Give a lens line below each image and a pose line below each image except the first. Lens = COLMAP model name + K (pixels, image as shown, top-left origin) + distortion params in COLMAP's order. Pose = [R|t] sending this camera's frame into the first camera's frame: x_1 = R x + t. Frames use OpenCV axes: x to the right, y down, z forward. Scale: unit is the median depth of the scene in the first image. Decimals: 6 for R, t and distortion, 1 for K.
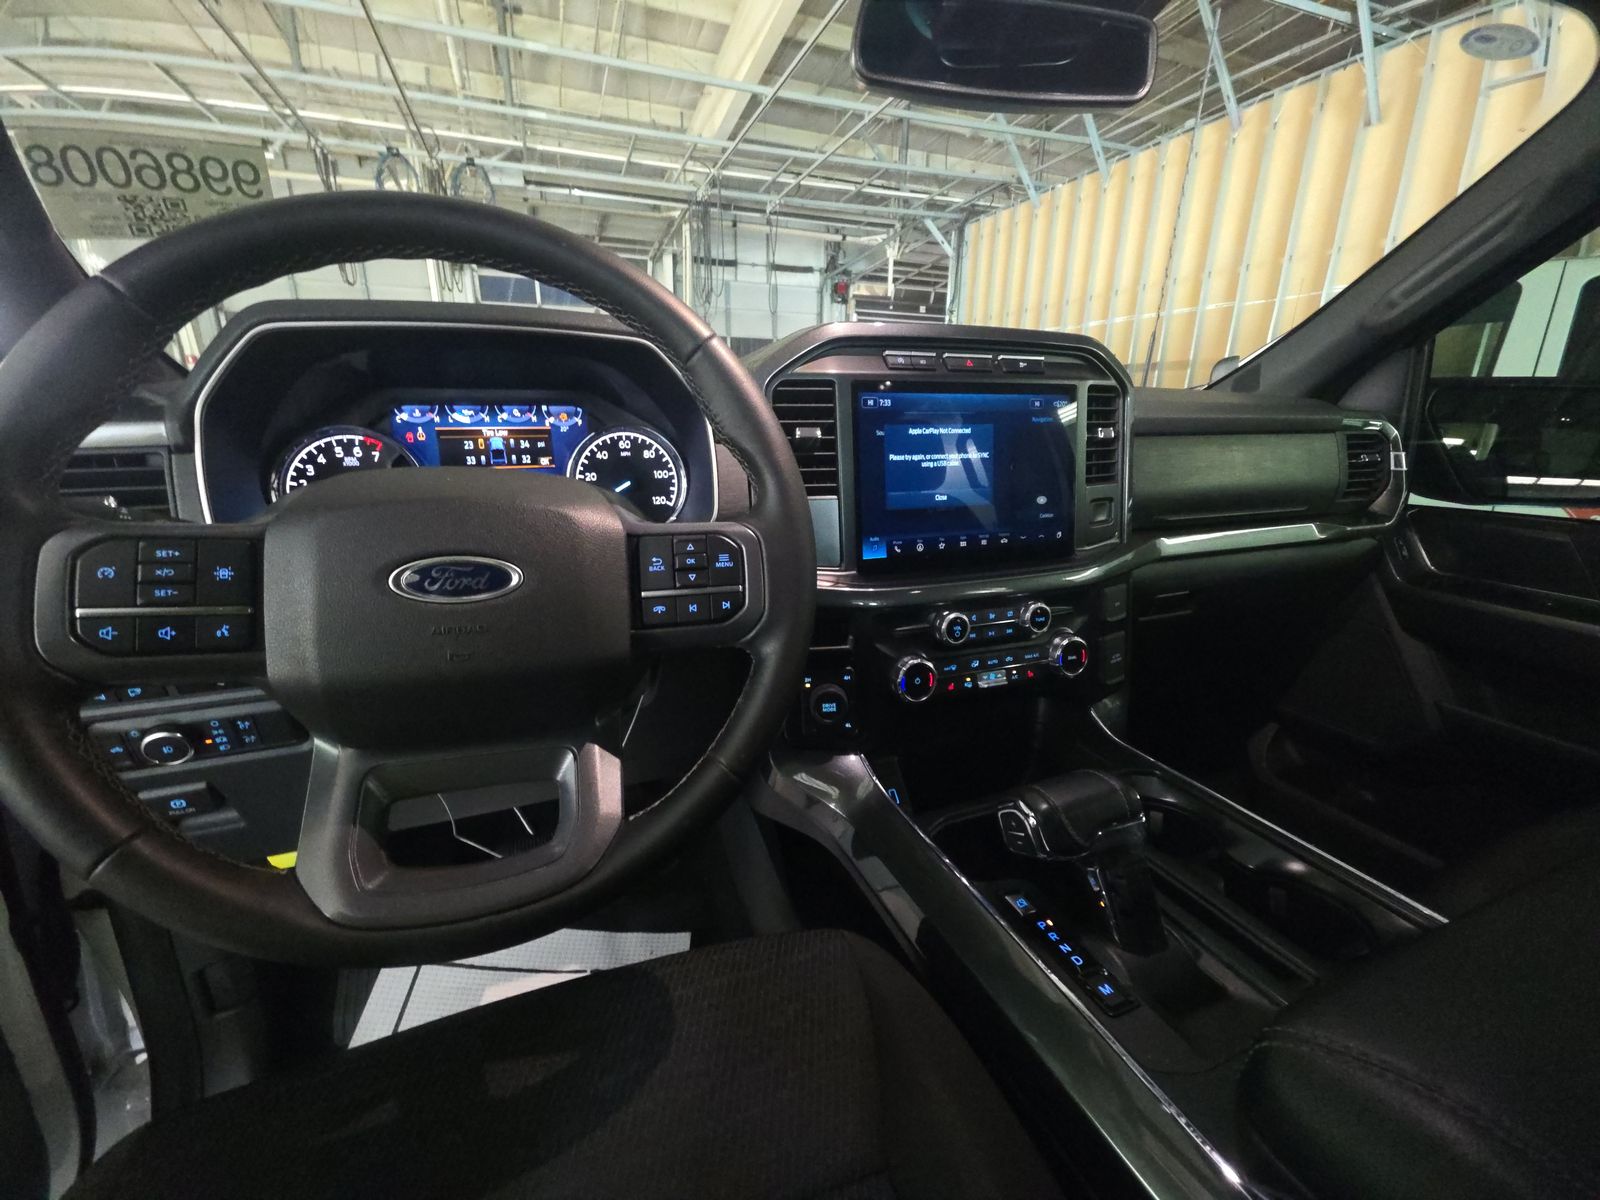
lens RADIAL K [[634.7, 0, 794.1], [0, 634.7, 574.9], [0, 0, 1]] dist [0.017271, -0.008918]
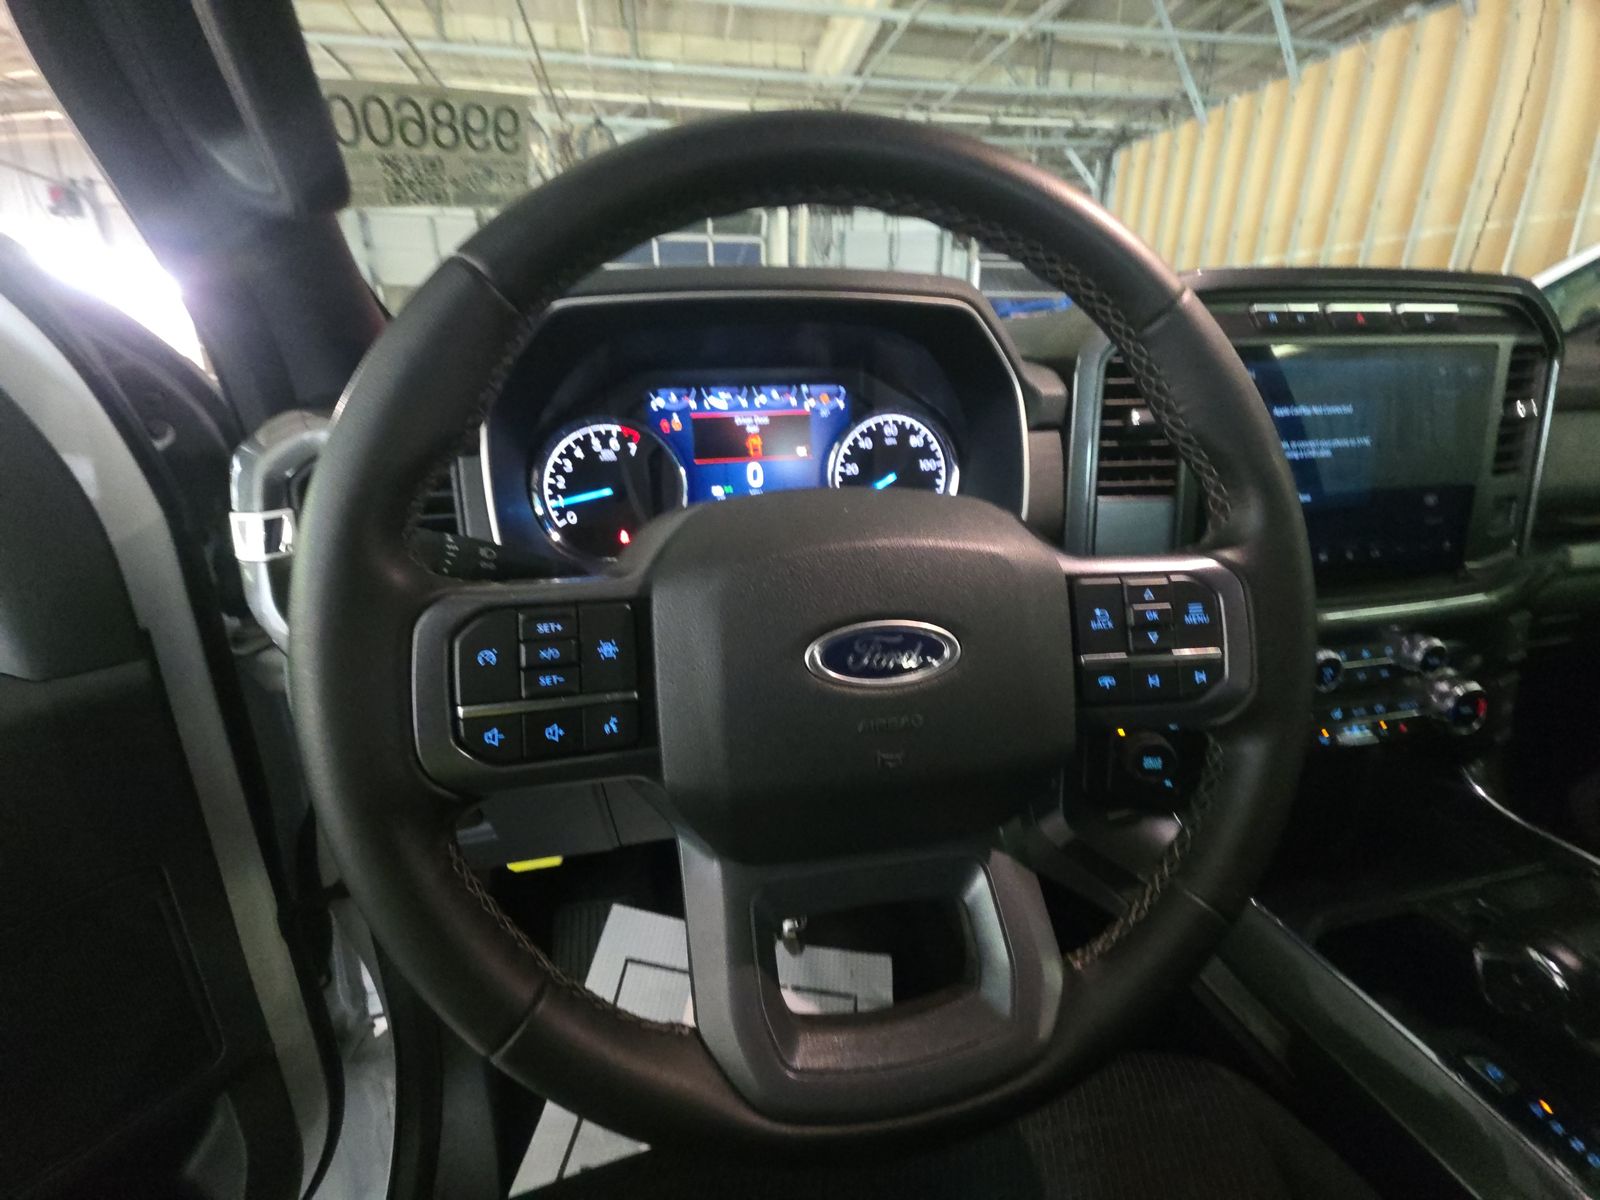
lens RADIAL K [[634.7, 0, 794.1], [0, 634.7, 574.9], [0, 0, 1]] dist [0.017271, -0.008918]
pose [[0.987476, 0.033405, -0.154191, -0.220421], [-0.023663, 0.997631, 0.064590, -0.055826], [0.155983, -0.060132, 0.985928, 0.117067]]
